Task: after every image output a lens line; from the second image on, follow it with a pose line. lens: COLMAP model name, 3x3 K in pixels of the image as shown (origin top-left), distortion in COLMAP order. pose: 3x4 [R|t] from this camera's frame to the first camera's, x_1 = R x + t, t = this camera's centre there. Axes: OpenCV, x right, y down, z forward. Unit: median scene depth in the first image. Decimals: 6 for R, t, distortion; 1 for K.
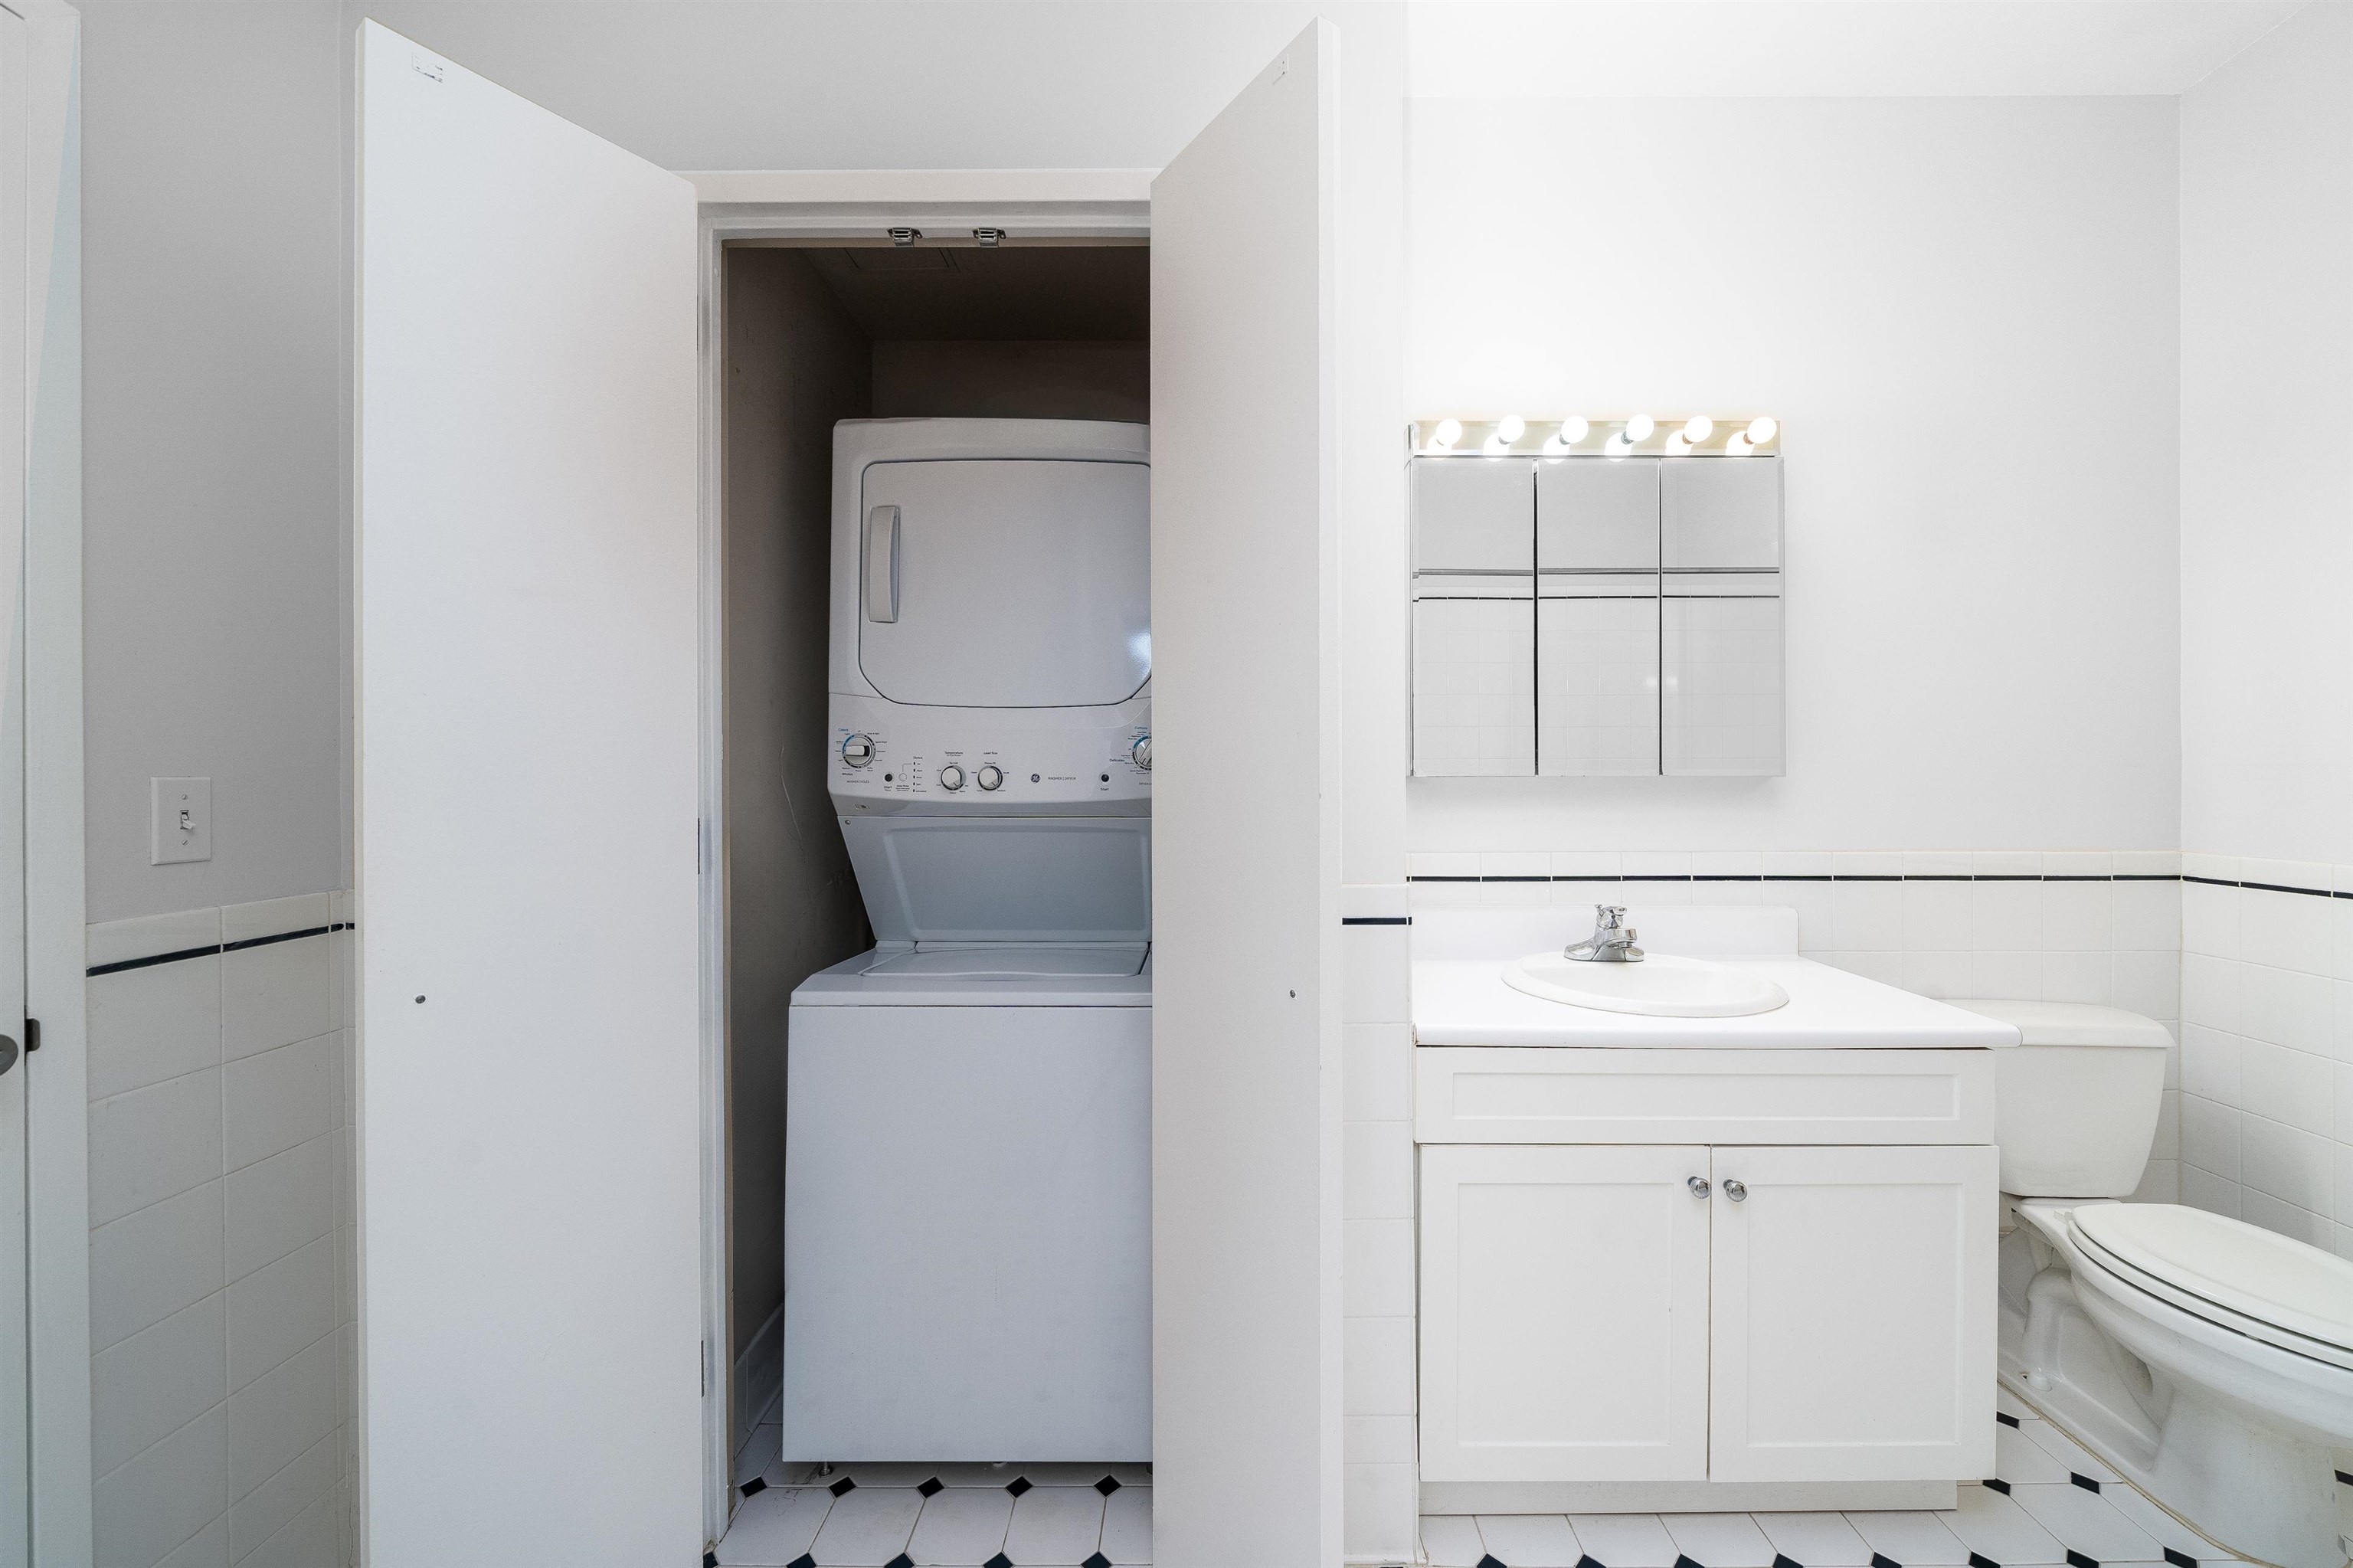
lens RADIAL K [[851.1, 0, 1182.9], [0, 851.1, 770.6], [0, 0, 1]] dist [-0.001809, -0.000277]
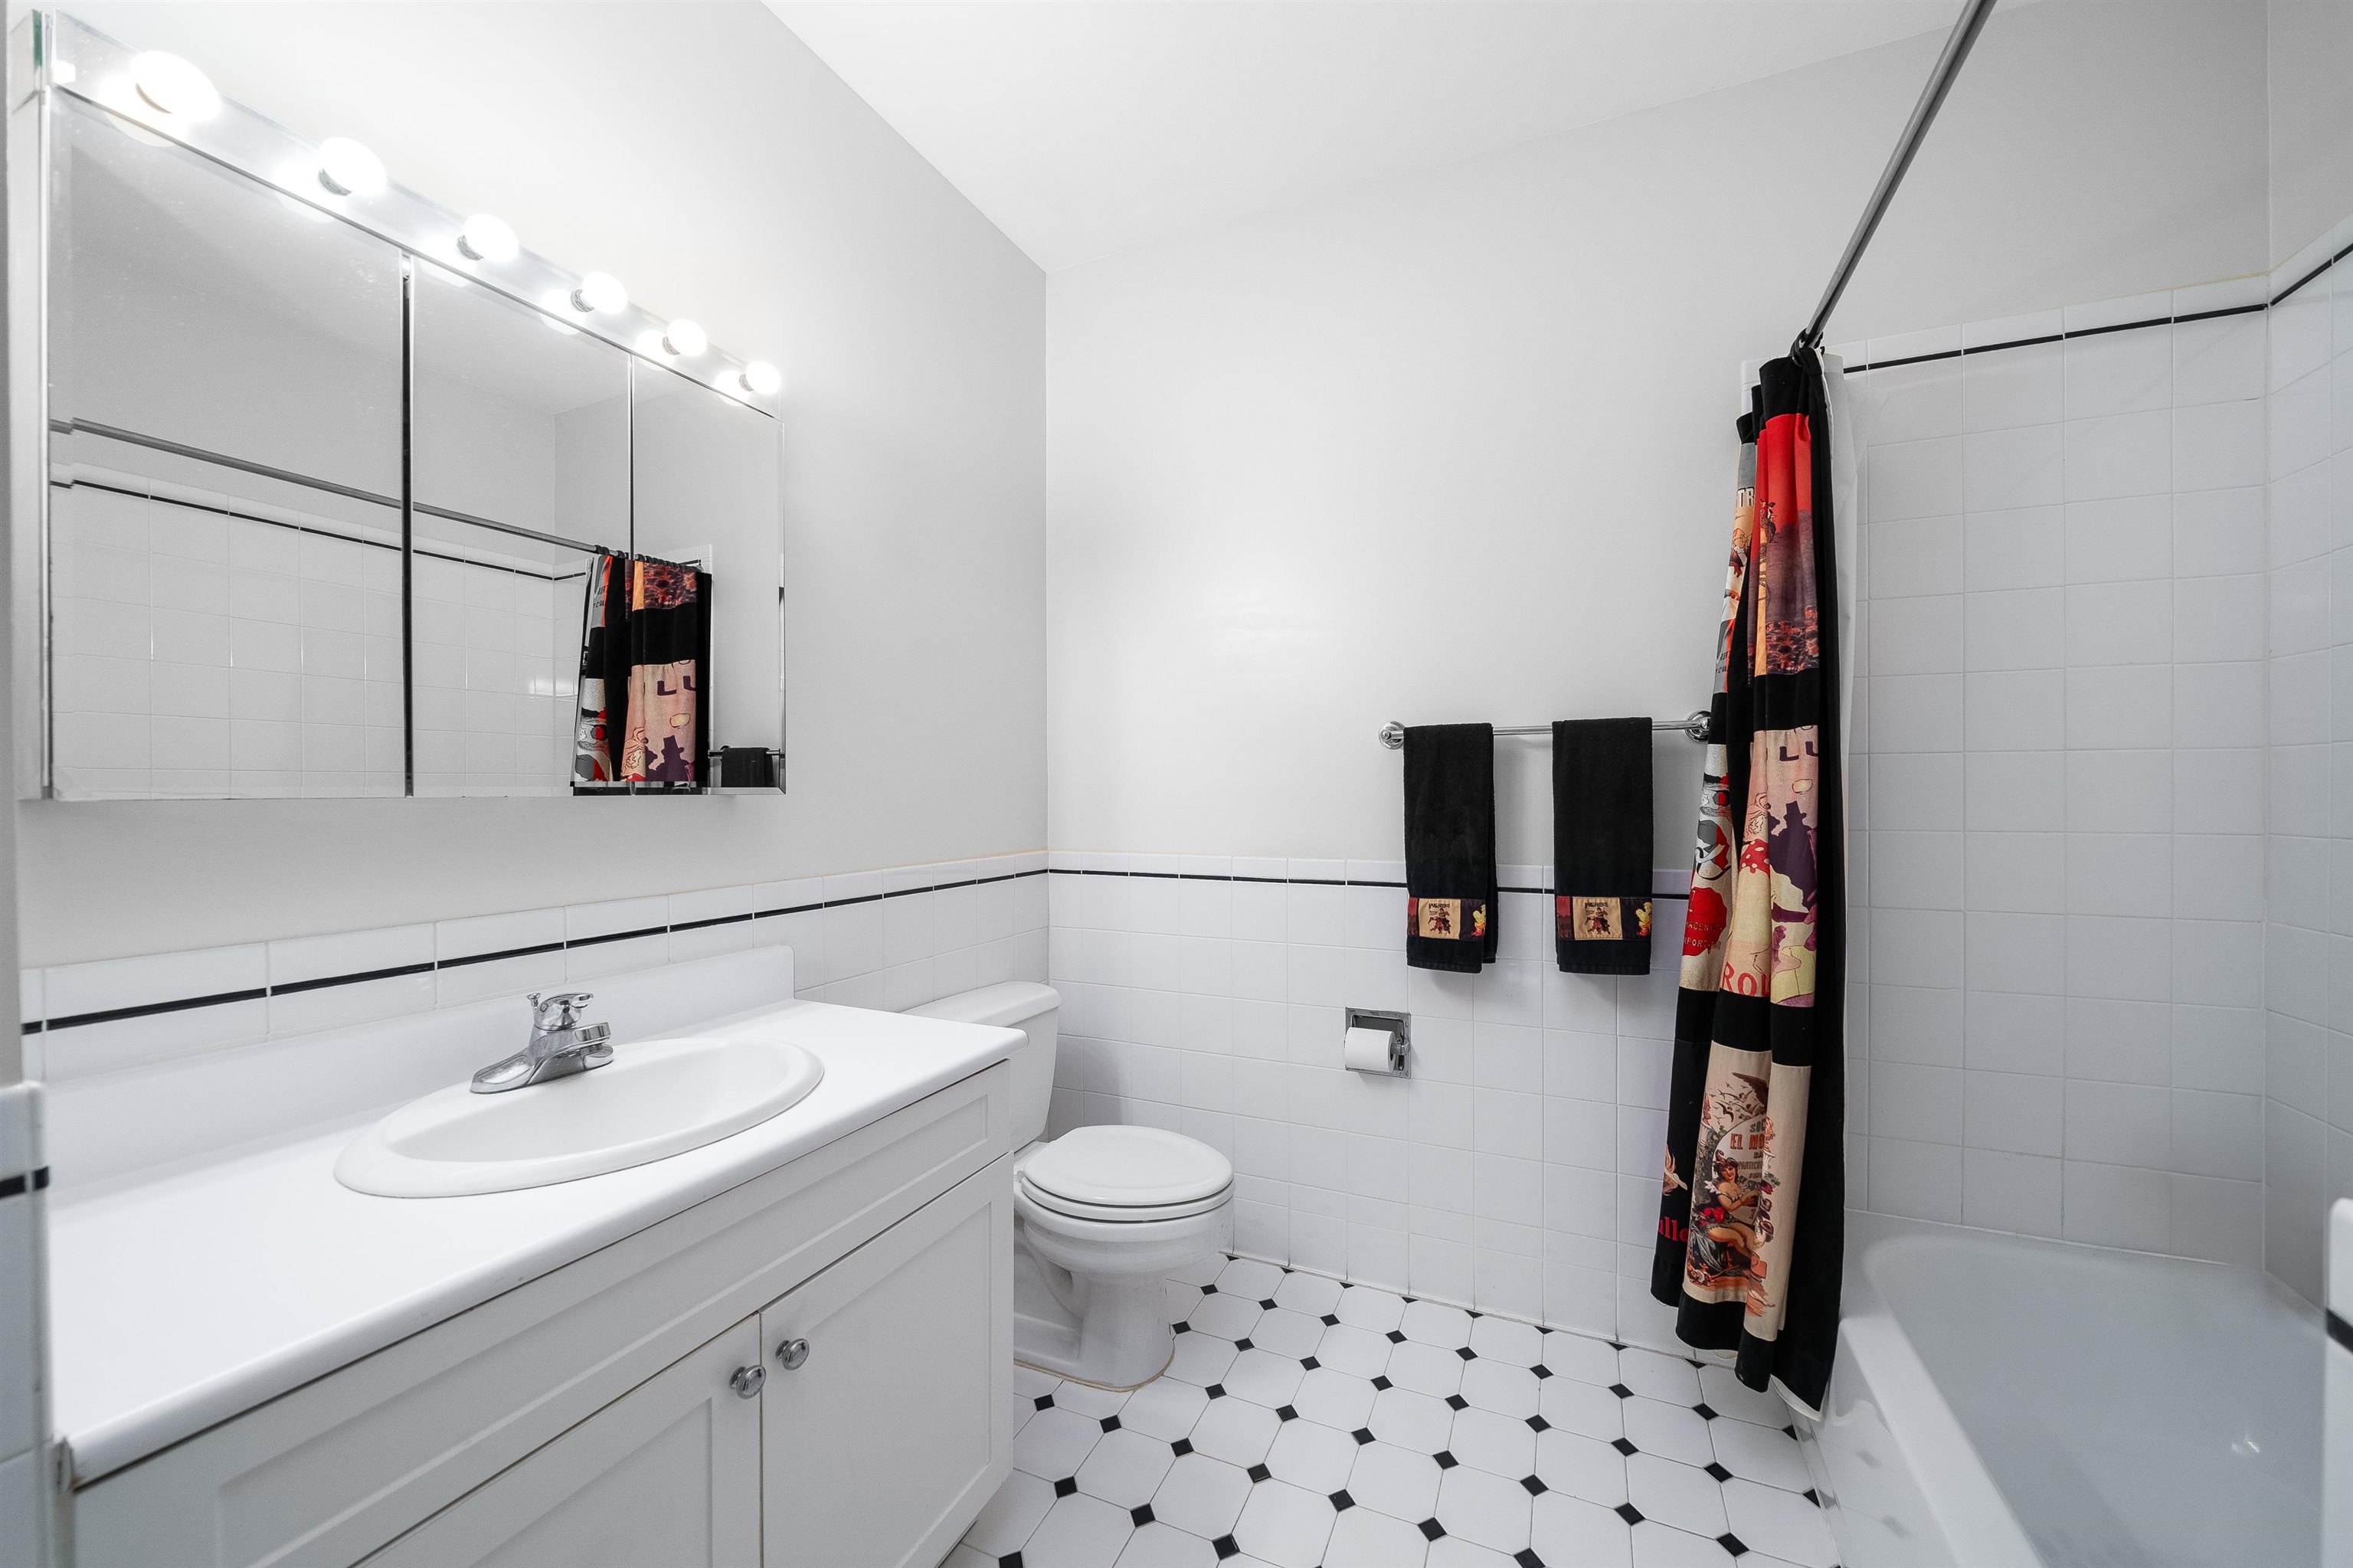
lens RADIAL K [[772.6, 0, 1179.1], [0, 772.6, 794.0], [0, 0, 1]] dist [-0.004043, 0.000161]
pose [[0.331225, -0.001816, 0.943550, 0.102167], [0.006290, 0.999980, -0.000284, 0.007601], [-0.943531, 0.006029, 0.331230, 0.362494]]
